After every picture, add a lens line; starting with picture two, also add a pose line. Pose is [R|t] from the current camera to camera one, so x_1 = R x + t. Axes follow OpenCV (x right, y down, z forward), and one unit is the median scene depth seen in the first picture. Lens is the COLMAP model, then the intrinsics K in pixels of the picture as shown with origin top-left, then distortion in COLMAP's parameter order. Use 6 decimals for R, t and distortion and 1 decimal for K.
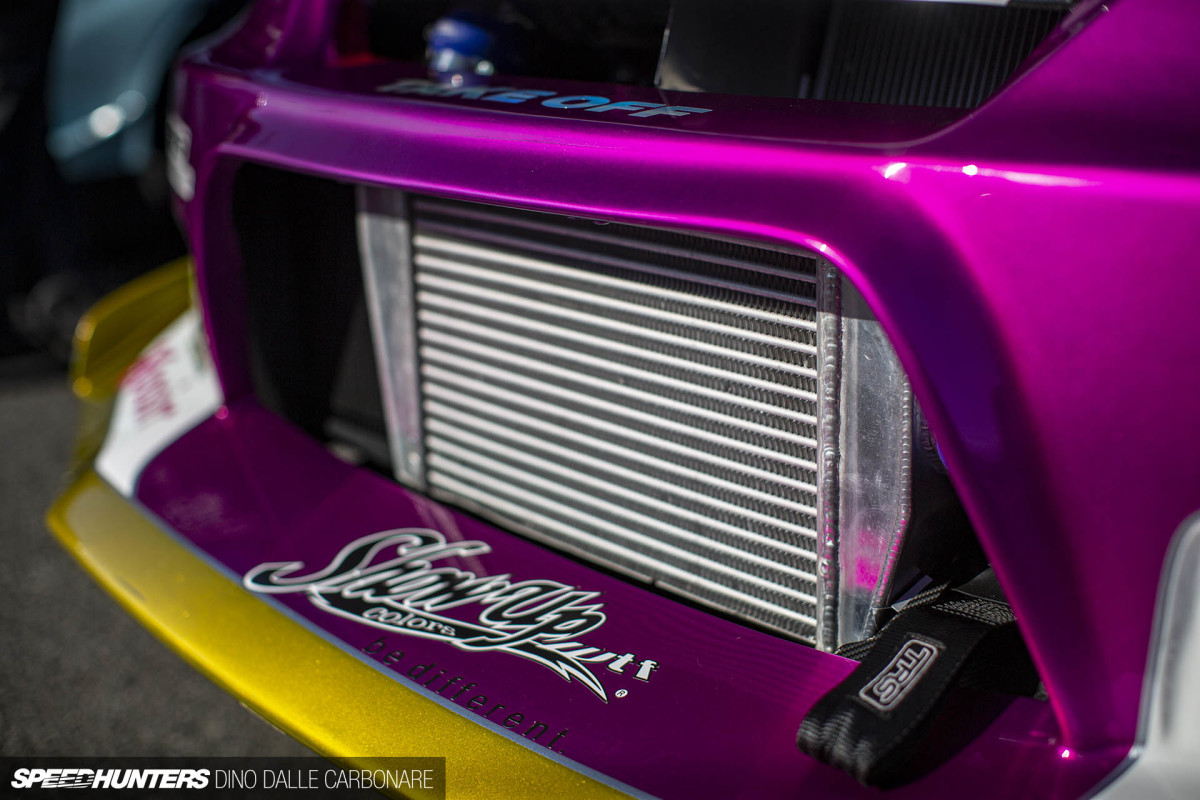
lens RADIAL K [[1669.1, 0, 600.0], [0, 1669.1, 400.0], [0, 0, 1]] dist [-0.026208, -0.022795]
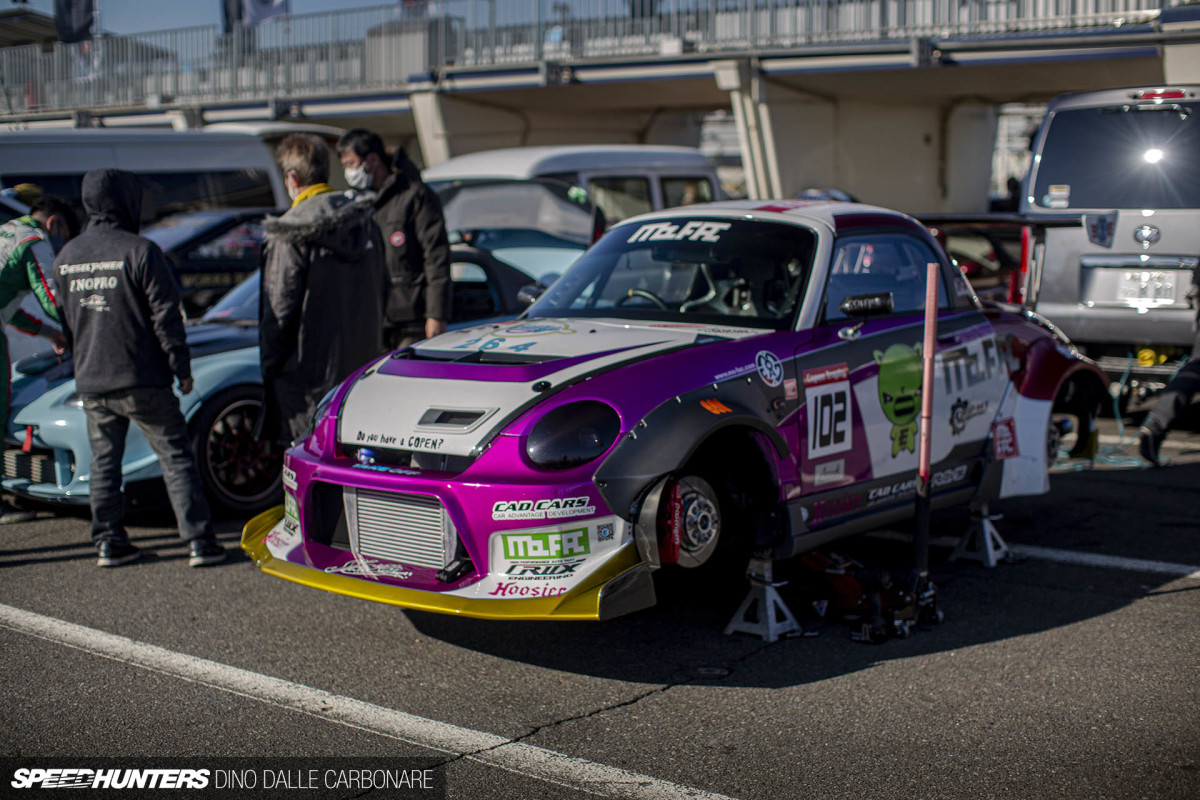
lens RADIAL K [[1782.5, 0, 600.0], [0, 1782.5, 400.0], [0, 0, 1]] dist [-0.166676, 0.077218]
pose [[0.990634, -0.009354, 0.136223, -0.127866], [0.031481, 0.986420, -0.161196, 0.489004], [-0.132866, 0.163974, 0.977476, -4.286425]]
